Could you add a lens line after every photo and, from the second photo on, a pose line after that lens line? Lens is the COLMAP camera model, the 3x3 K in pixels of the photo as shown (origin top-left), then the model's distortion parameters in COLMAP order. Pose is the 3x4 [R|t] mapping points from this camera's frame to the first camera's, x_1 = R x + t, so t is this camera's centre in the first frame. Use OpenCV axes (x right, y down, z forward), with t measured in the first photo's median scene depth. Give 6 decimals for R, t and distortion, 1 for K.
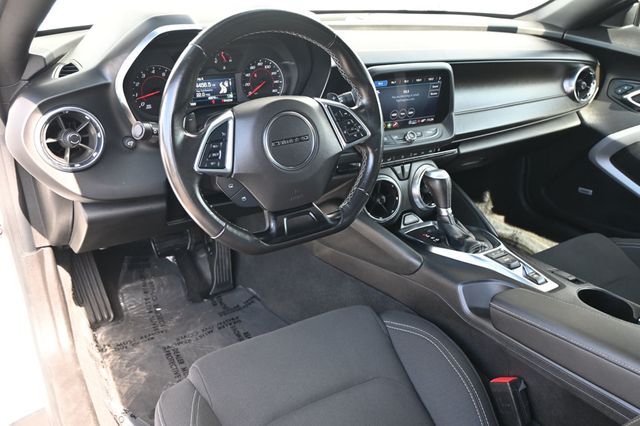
lens RADIAL K [[531.5, 0, 323.8], [0, 531.5, 209.4], [0, 0, 1]] dist [0.012749, 0.000422]
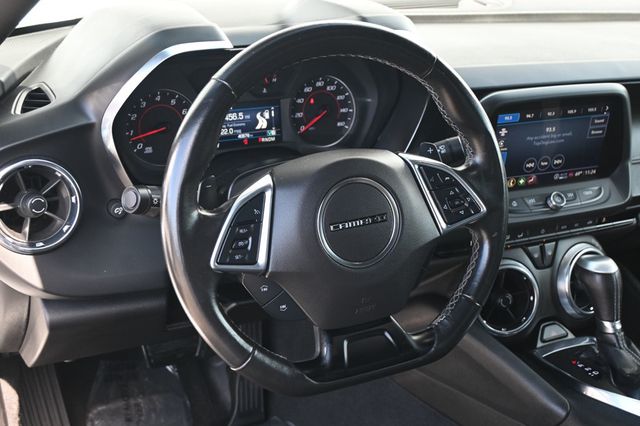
lens RADIAL K [[879.5, 0, 334.0], [0, 879.5, 211.2], [0, 0, 1]] dist [0.018567, 0.000000]
pose [[0.993962, 0.035761, -0.103731, 0.013467], [-0.041644, 0.997612, -0.055110, -0.060904], [0.101512, 0.059097, 0.993077, -0.048061]]
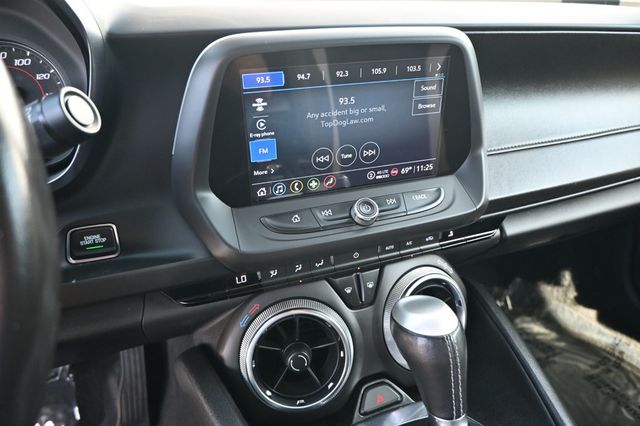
lens RADIAL K [[426.5, 0, 326.3], [0, 426.5, 215.5], [0, 0, 1]] dist [-0.016789, 0.005834]
pose [[0.977753, -0.004879, -0.209701, 0.216253], [-0.006024, 0.998664, -0.051324, -0.124178], [0.209671, 0.051445, 0.976418, 0.720276]]
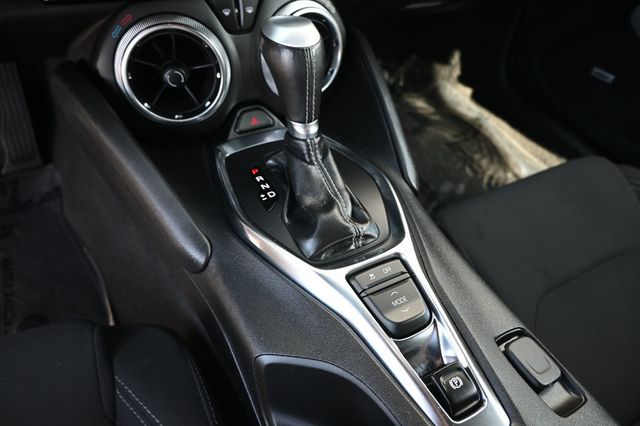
lens RADIAL K [[426.5, 0, 322.8], [0, 426.5, 215.9], [0, 0, 1]] dist [-0.016789, 0.005834]
pose [[0.993289, 0.114780, 0.014261, 0.256340], [-0.110444, 0.904620, 0.411662, -0.077793], [0.034350, -0.410474, 0.911225, 0.683167]]
